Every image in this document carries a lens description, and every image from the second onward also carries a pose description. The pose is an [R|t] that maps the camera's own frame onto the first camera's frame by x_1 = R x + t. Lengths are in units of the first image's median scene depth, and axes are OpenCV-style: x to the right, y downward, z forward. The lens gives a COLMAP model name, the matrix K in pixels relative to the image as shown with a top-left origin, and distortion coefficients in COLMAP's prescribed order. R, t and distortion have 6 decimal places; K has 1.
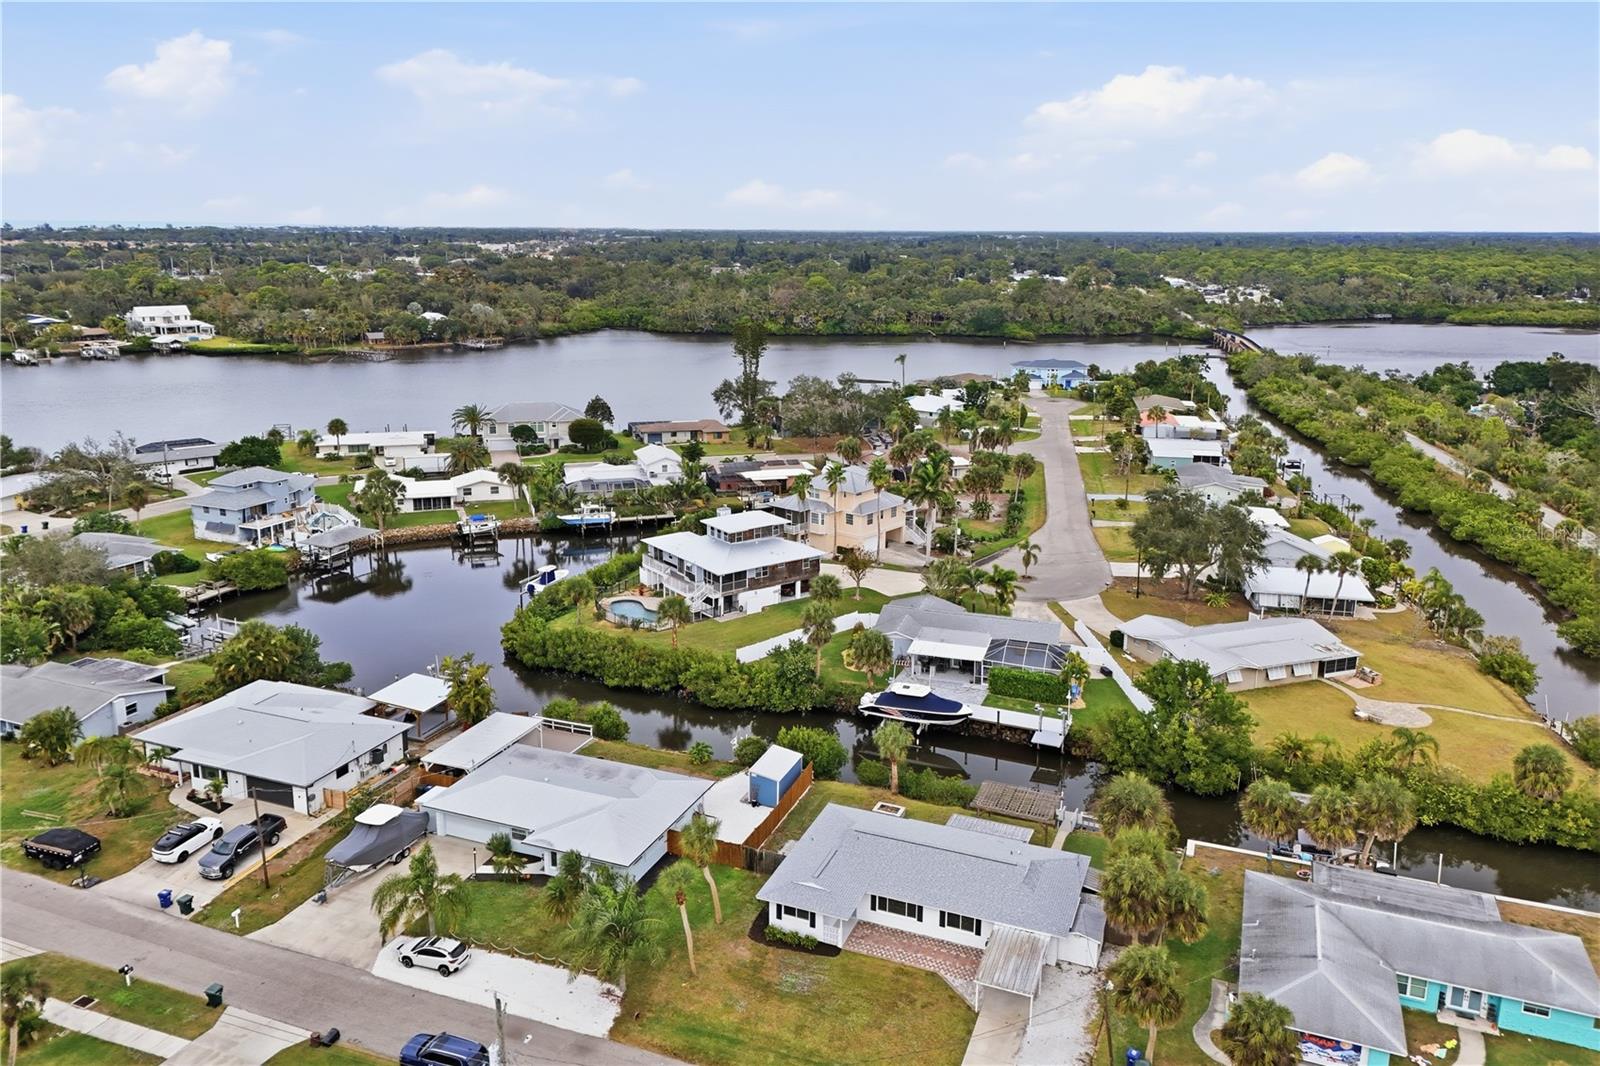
lens RADIAL K [[1121.2, 0, 799.1], [0, 1121.2, 518.4], [0, 0, 1]] dist [0.070504, -0.054016]
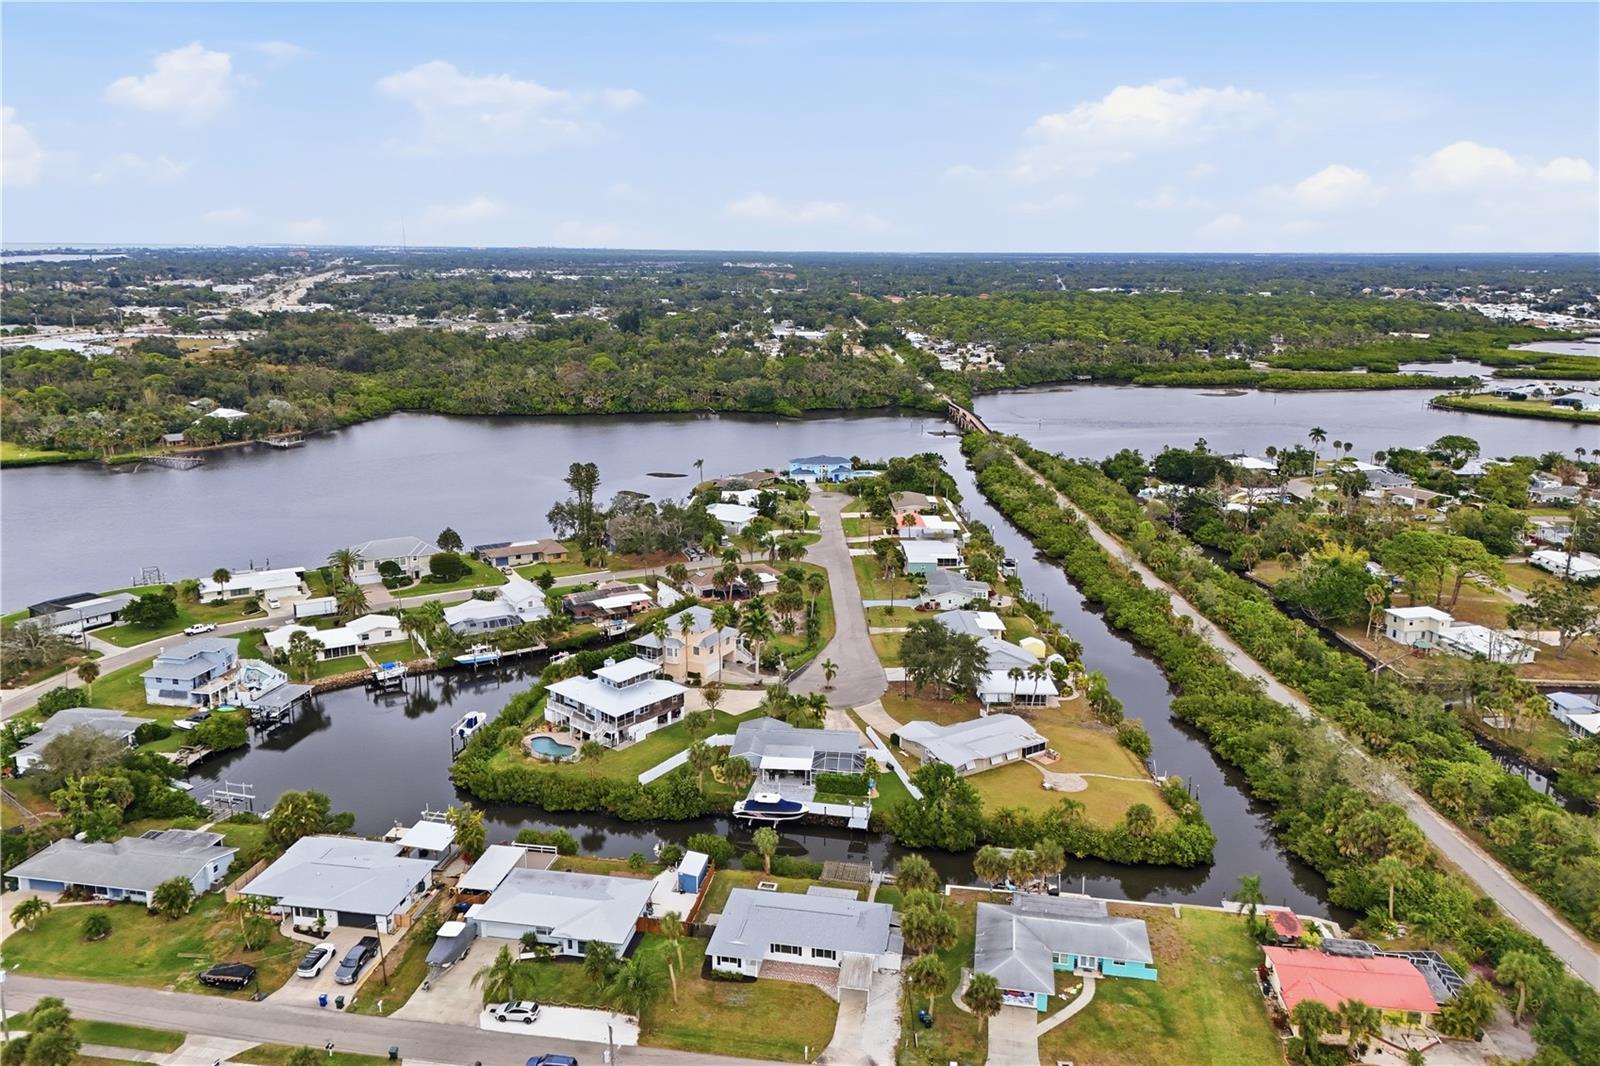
lens RADIAL K [[1121.2, 0, 791.3], [0, 1121.2, 532.3], [0, 0, 1]] dist [0.070504, -0.054016]
pose [[0.978435, -0.046013, 0.201367, -0.124634], [0.046952, 0.998897, 0.000110, -0.160306], [-0.201150, 0.009347, 0.979516, -0.383002]]
